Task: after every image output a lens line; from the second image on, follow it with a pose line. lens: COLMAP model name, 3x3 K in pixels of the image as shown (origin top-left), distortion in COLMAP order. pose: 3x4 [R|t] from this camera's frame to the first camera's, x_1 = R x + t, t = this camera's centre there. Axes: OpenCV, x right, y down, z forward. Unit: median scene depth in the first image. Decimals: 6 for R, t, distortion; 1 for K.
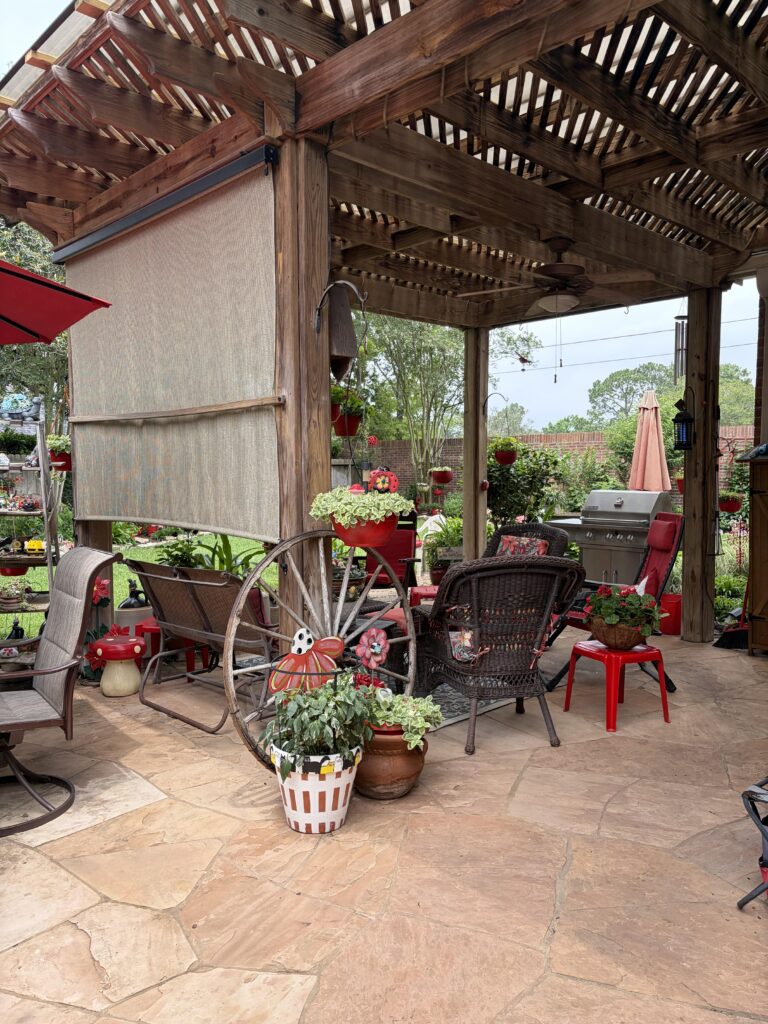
lens RADIAL K [[779.6, 0, 383.9], [0, 779.6, 513.8], [0, 0, 1]] dist [-0.000911, -0.011231]
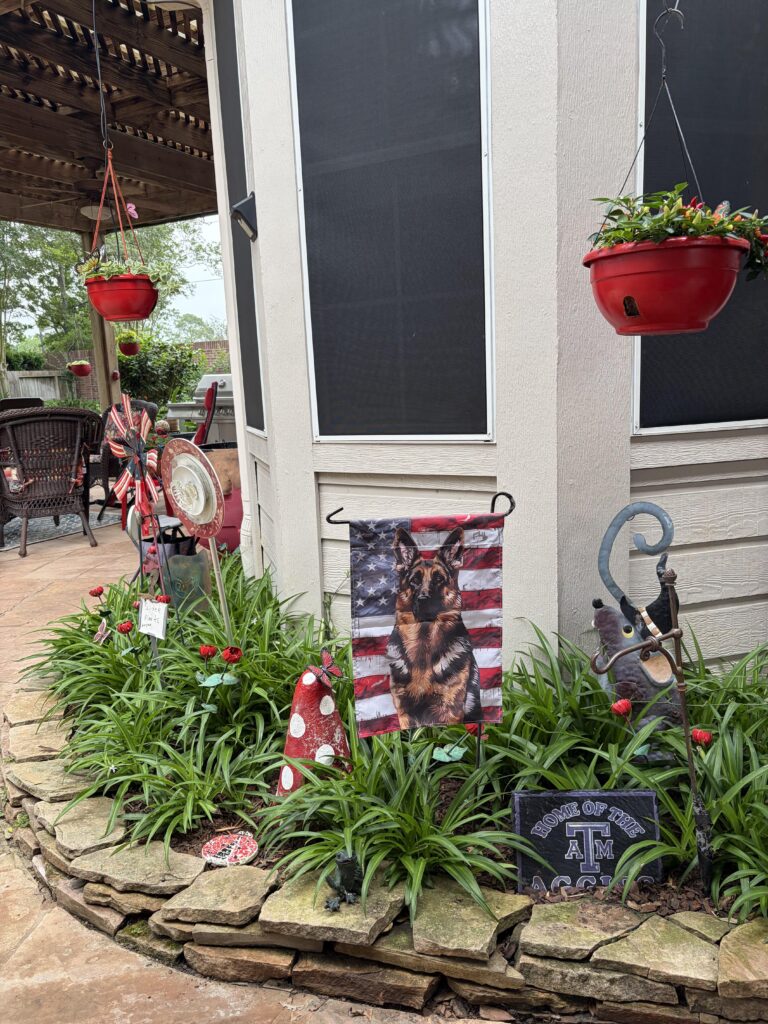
lens RADIAL K [[779.6, 0, 384.5], [0, 779.6, 512.0], [0, 0, 1]] dist [-0.000911, -0.011231]
pose [[0.948749, -0.090547, 0.302783, 0.294432], [0.056761, 0.991319, 0.118596, 0.102020], [-0.310893, -0.095332, 0.945652, -0.447292]]
